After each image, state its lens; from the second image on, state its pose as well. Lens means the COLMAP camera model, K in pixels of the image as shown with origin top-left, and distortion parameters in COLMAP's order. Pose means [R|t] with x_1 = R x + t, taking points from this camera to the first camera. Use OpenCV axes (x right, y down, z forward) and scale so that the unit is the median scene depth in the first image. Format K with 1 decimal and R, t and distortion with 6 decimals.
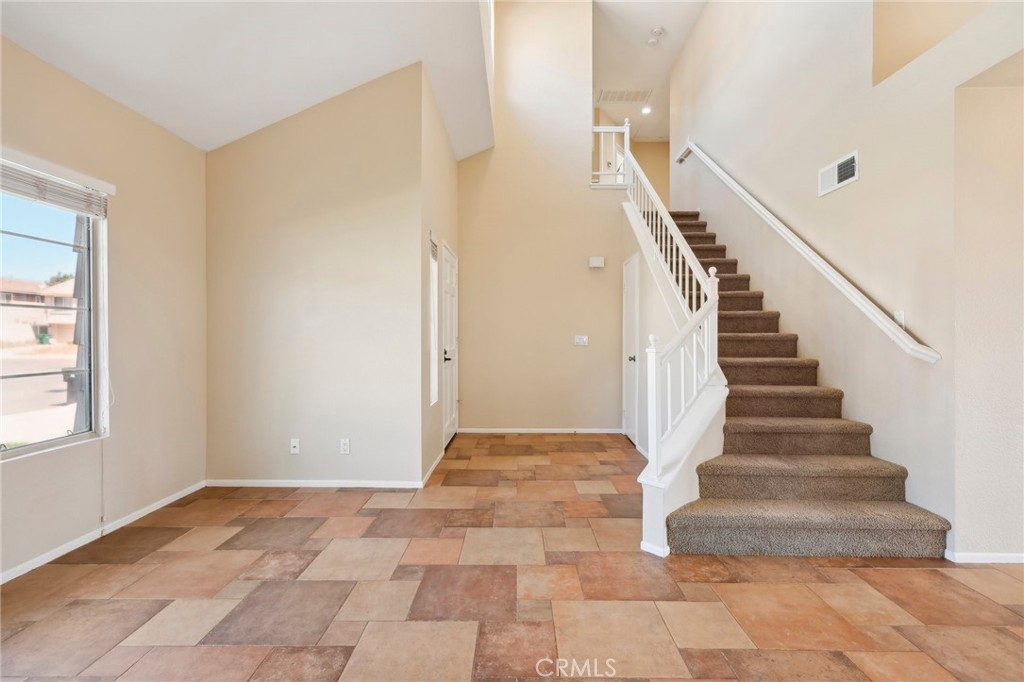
lens RADIAL K [[466.0, 0, 552.1], [0, 466.0, 334.9], [0, 0, 1]] dist [-0.000592, -0.000081]
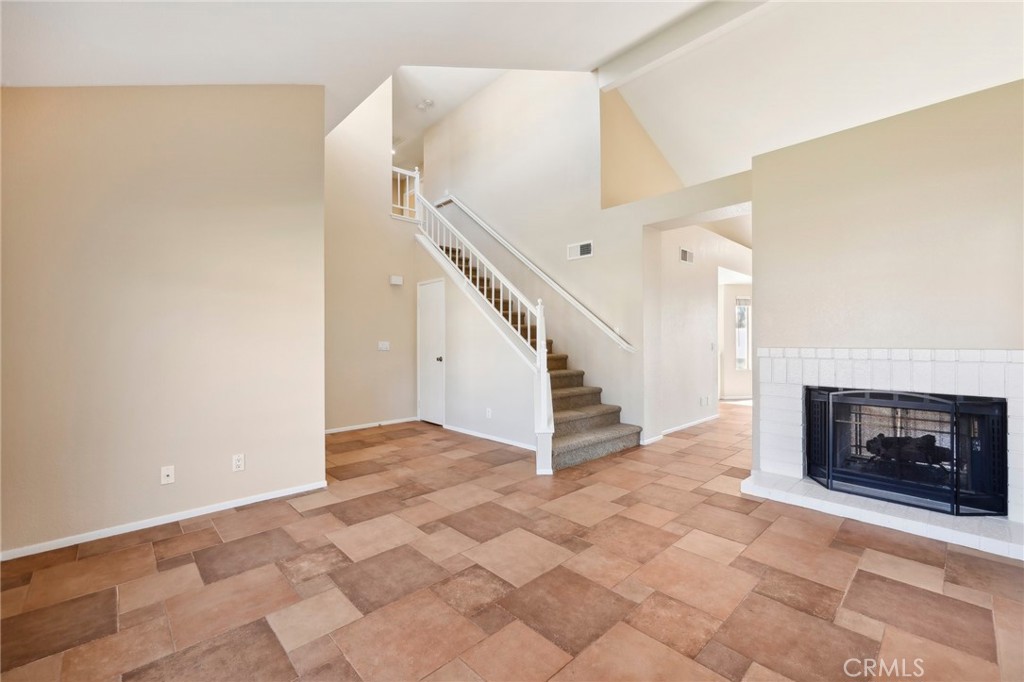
lens RADIAL K [[413.4, 0, 536.4], [0, 413.4, 337.0], [0, 0, 1]] dist [-0.003046, 0.000802]
pose [[0.711777, -0.001480, 0.702404, -0.744359], [0.006155, 0.999973, -0.004130, -0.007216], [-0.702378, 0.007263, 0.711767, -0.013451]]
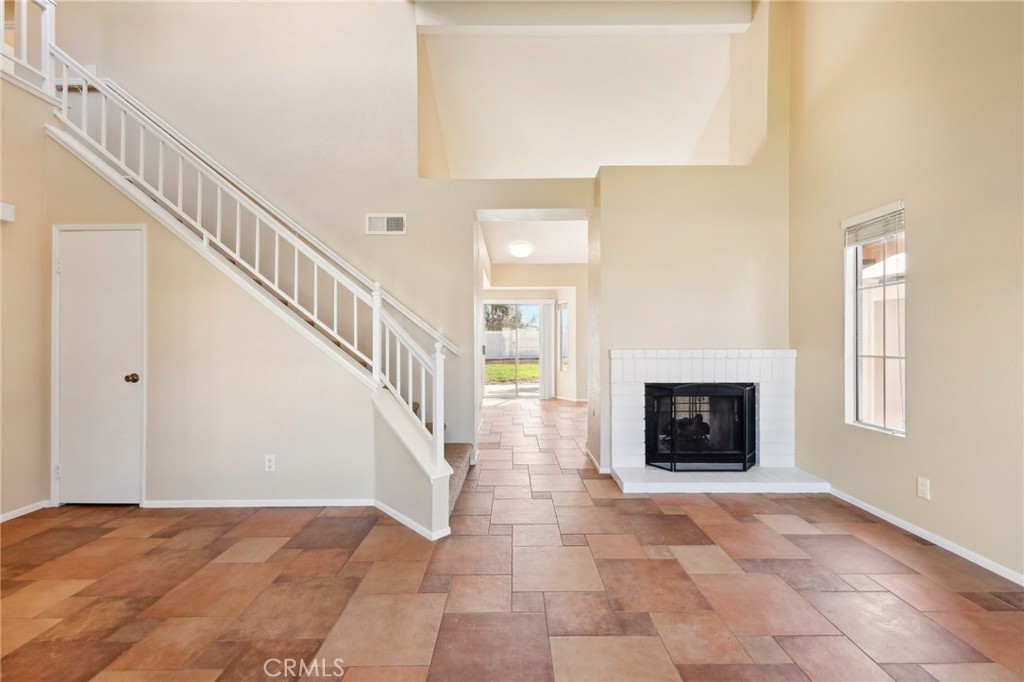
lens RADIAL K [[422.7, 0, 510.3], [0, 422.7, 336.7], [0, 0, 1]] dist [-0.000883, -0.000039]
pose [[0.018248, 0.007424, 0.999806, -0.728491], [0.001595, 0.999971, -0.007455, -0.007439], [-0.999832, 0.001731, 0.018236, 0.736228]]
